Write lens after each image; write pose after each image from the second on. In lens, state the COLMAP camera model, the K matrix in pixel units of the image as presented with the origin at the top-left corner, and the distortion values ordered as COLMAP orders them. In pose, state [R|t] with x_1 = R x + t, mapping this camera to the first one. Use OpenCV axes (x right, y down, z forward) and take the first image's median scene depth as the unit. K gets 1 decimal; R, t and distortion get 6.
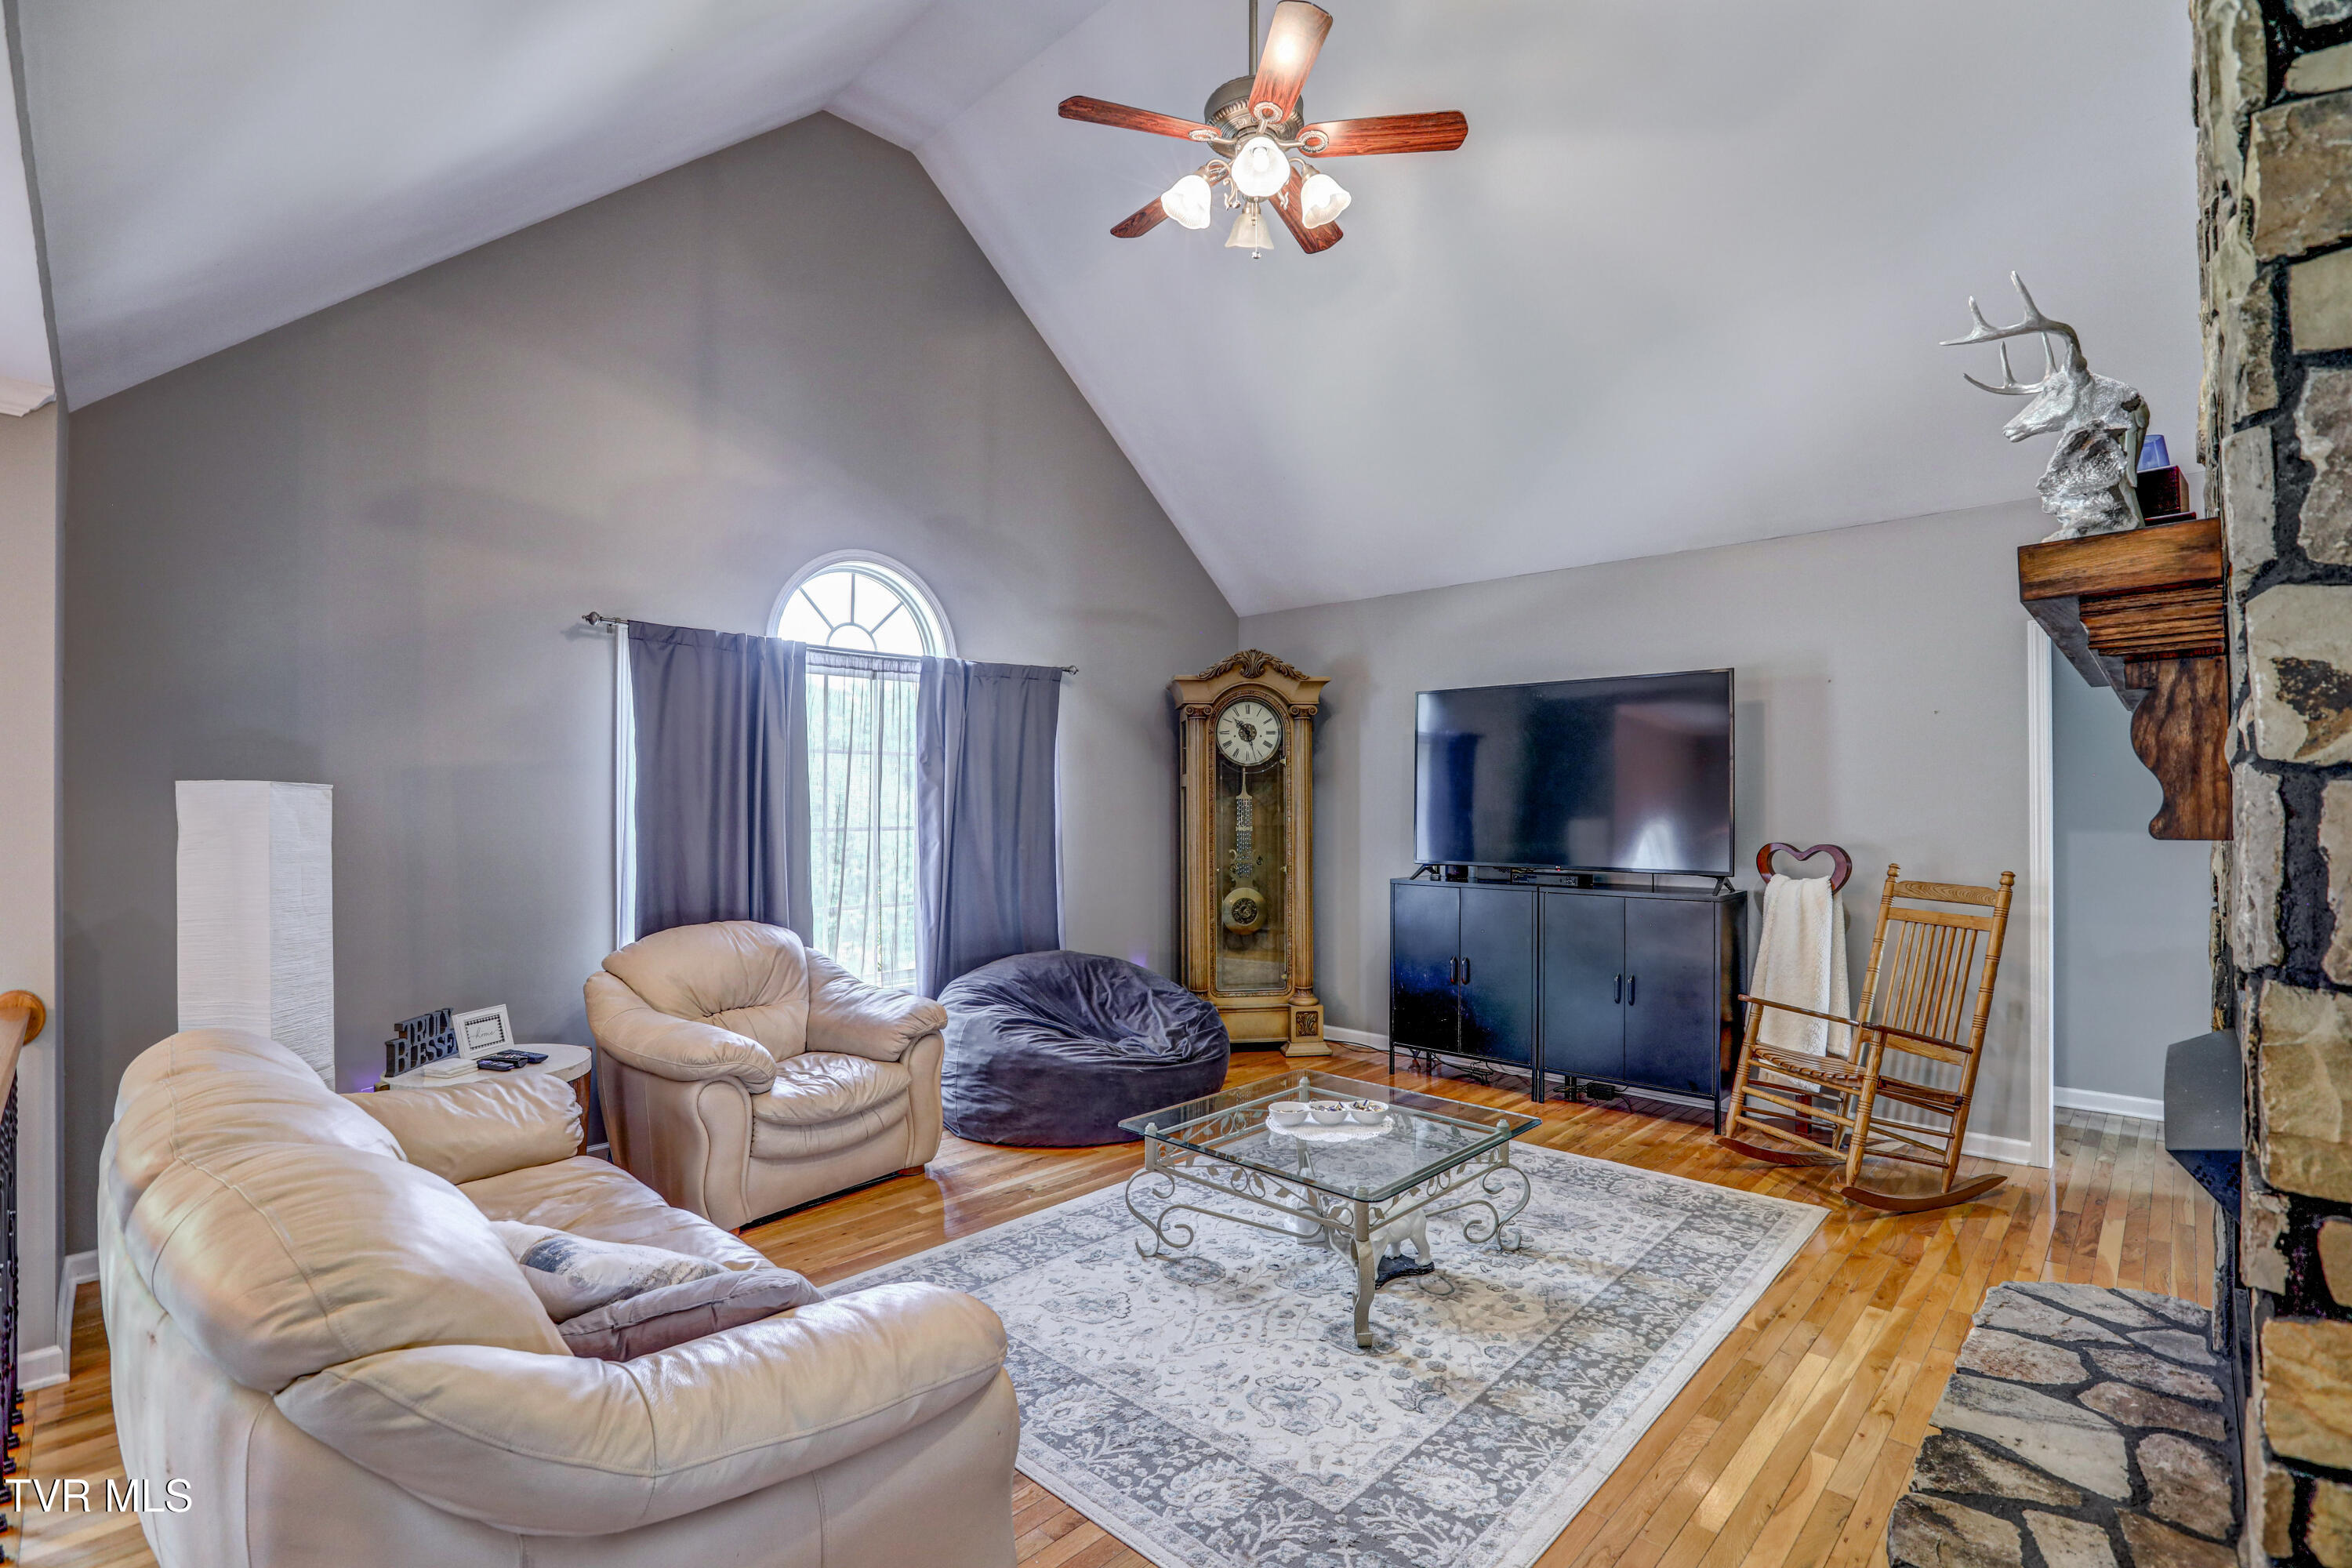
lens RADIAL K [[1071.2, 0, 1174.9], [0, 1071.2, 790.0], [0, 0, 1]] dist [-0.028397, 0.000385]
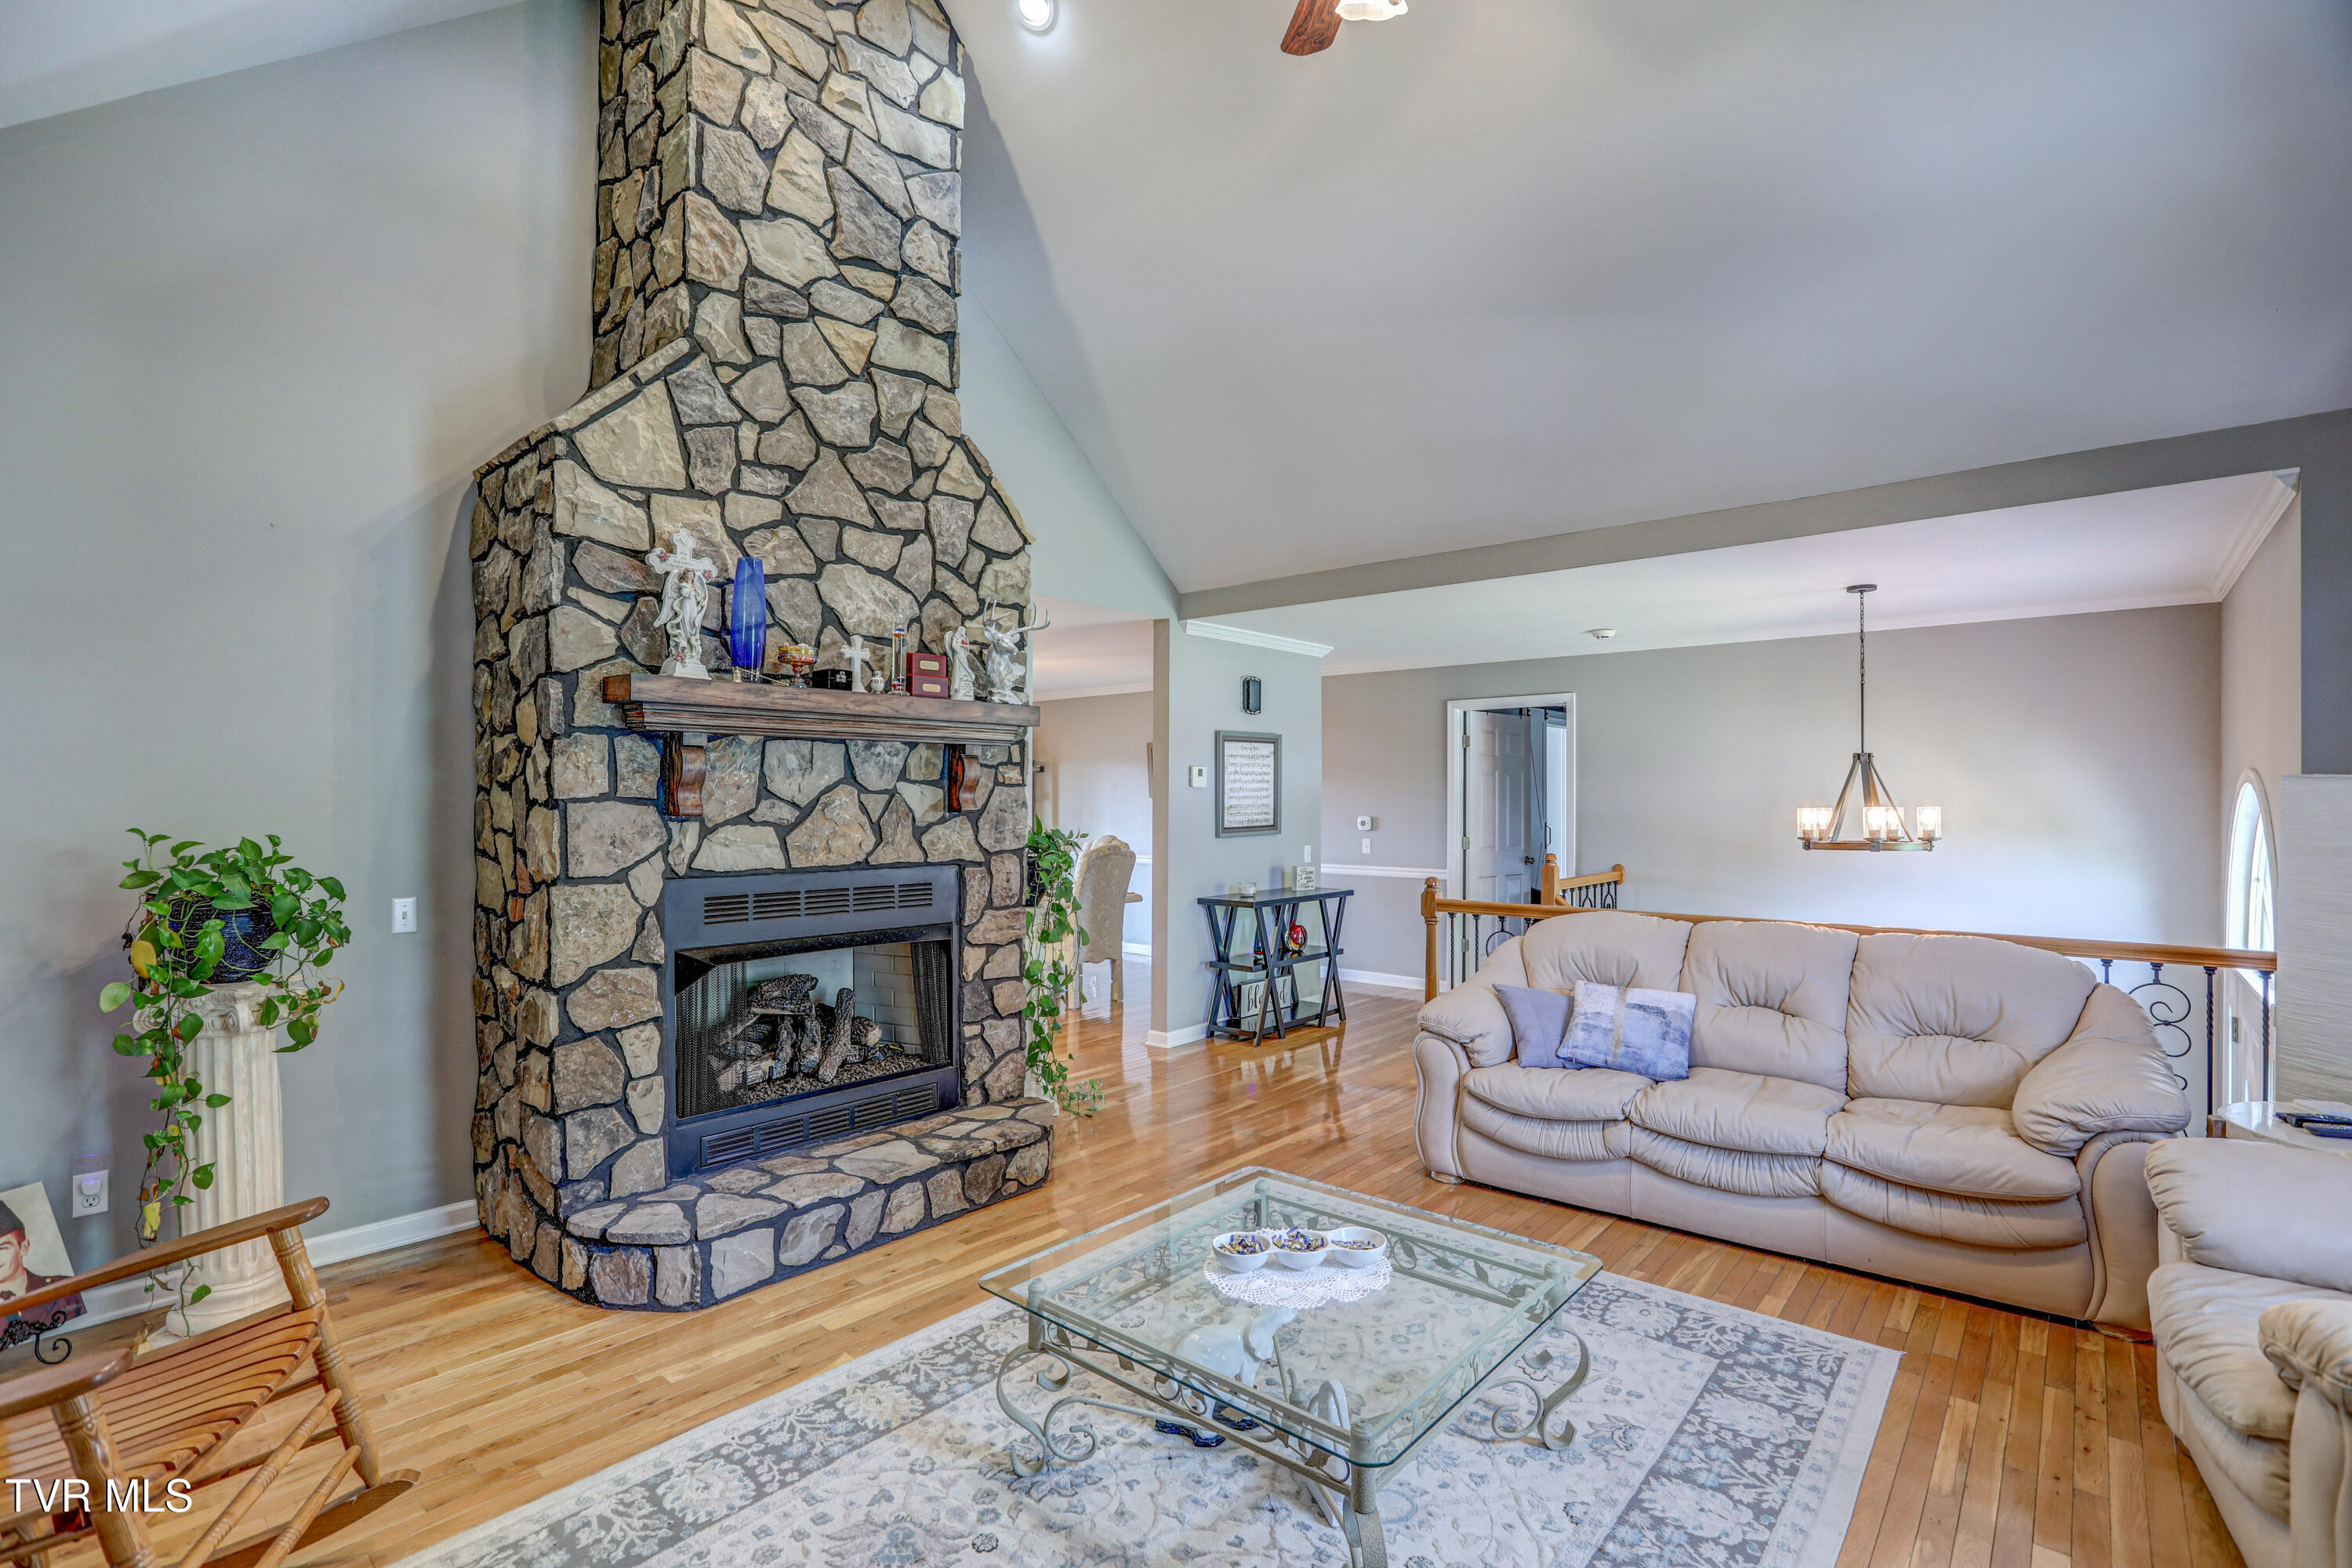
lens RADIAL K [[1071.2, 0, 1177.7], [0, 1071.2, 795.5], [0, 0, 1]] dist [-0.028397, 0.000385]
pose [[-0.998849, -0.000977, -0.047956, 0.344312], [-0.000466, 0.999943, -0.010666, 0.019688], [0.047963, -0.010631, -0.998793, 2.290177]]
